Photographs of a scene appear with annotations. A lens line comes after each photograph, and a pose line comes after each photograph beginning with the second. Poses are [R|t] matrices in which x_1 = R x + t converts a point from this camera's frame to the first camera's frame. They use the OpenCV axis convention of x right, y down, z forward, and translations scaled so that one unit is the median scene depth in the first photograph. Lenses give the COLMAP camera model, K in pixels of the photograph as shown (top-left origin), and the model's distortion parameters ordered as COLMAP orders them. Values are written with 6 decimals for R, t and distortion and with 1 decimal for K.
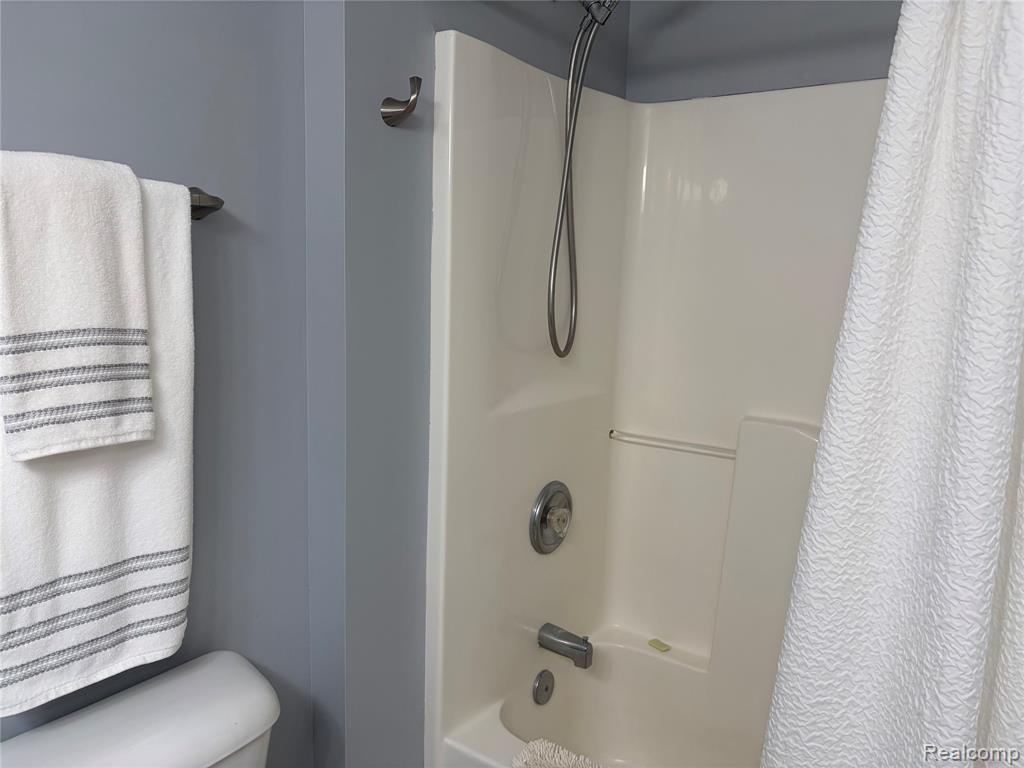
lens RADIAL K [[775.2, 0, 511.2], [0, 775.2, 391.6], [0, 0, 1]] dist [0.030274, -0.042662]
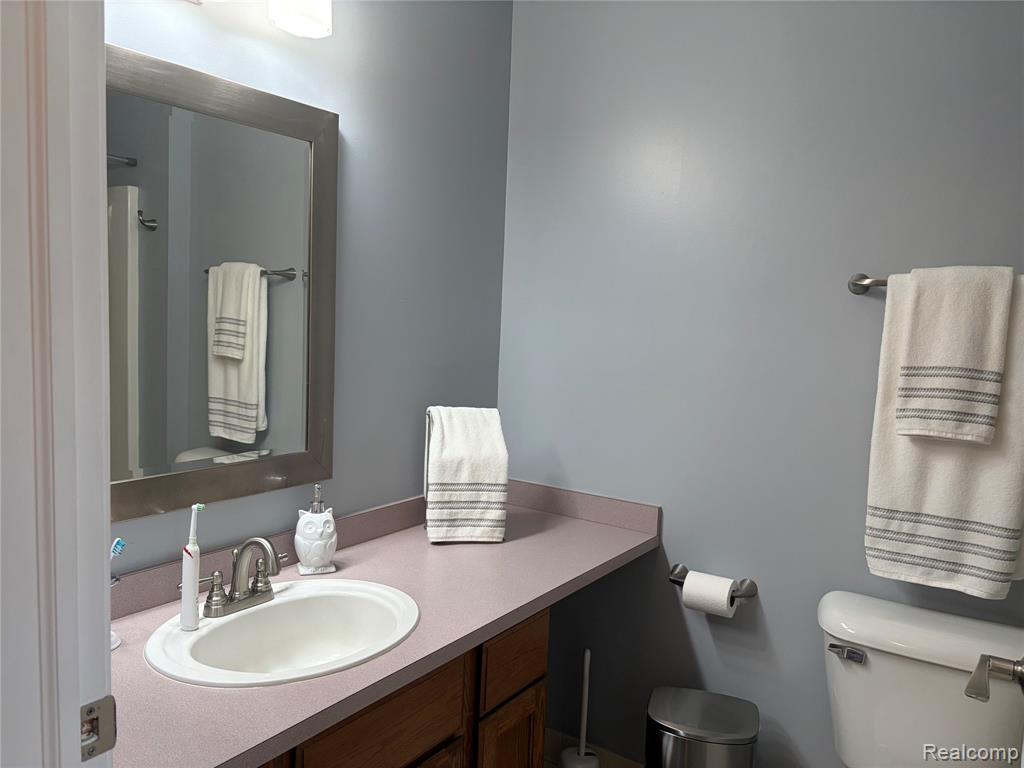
lens RADIAL K [[775.2, 0, 507.9], [0, 775.2, 387.0], [0, 0, 1]] dist [0.030274, -0.042662]
pose [[0.031398, 0.064402, -0.997430, 1.069439], [-0.187747, 0.980539, 0.057401, 0.043134], [0.981715, 0.185463, 0.042878, -0.002926]]
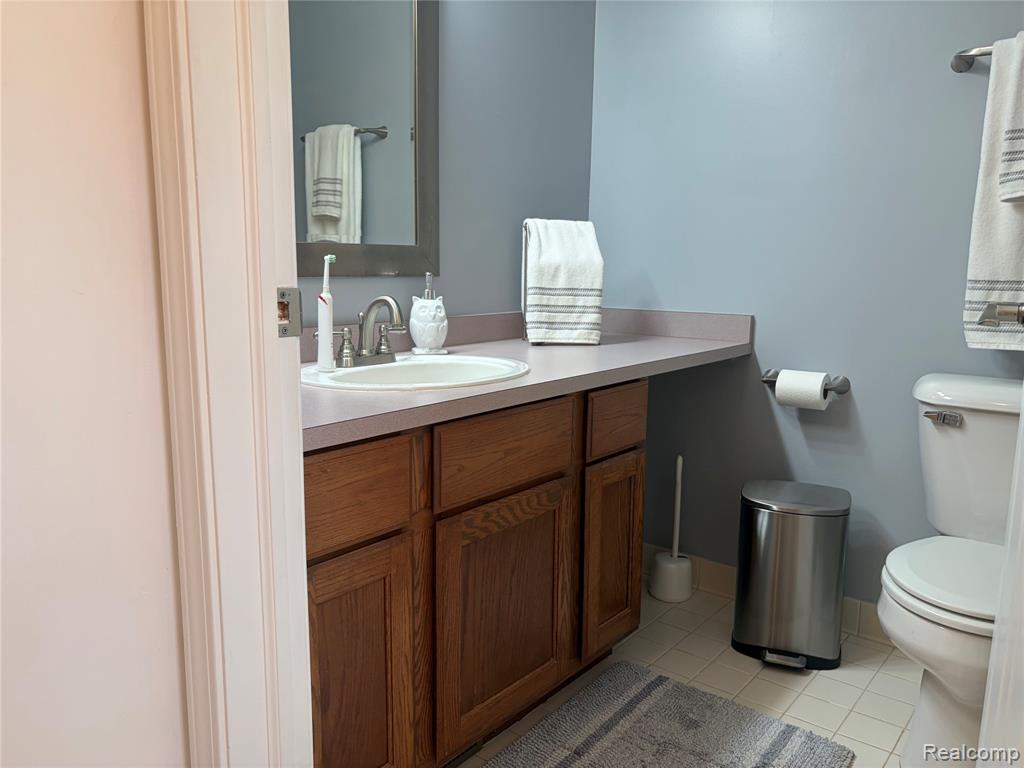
lens RADIAL K [[775.2, 0, 508.7], [0, 775.2, 384.4], [0, 0, 1]] dist [0.030274, -0.042662]
pose [[-0.057757, 0.137664, -0.988794, 1.203969], [-0.162140, 0.976004, 0.145354, 0.398499], [0.985076, 0.168718, -0.034050, -0.006829]]
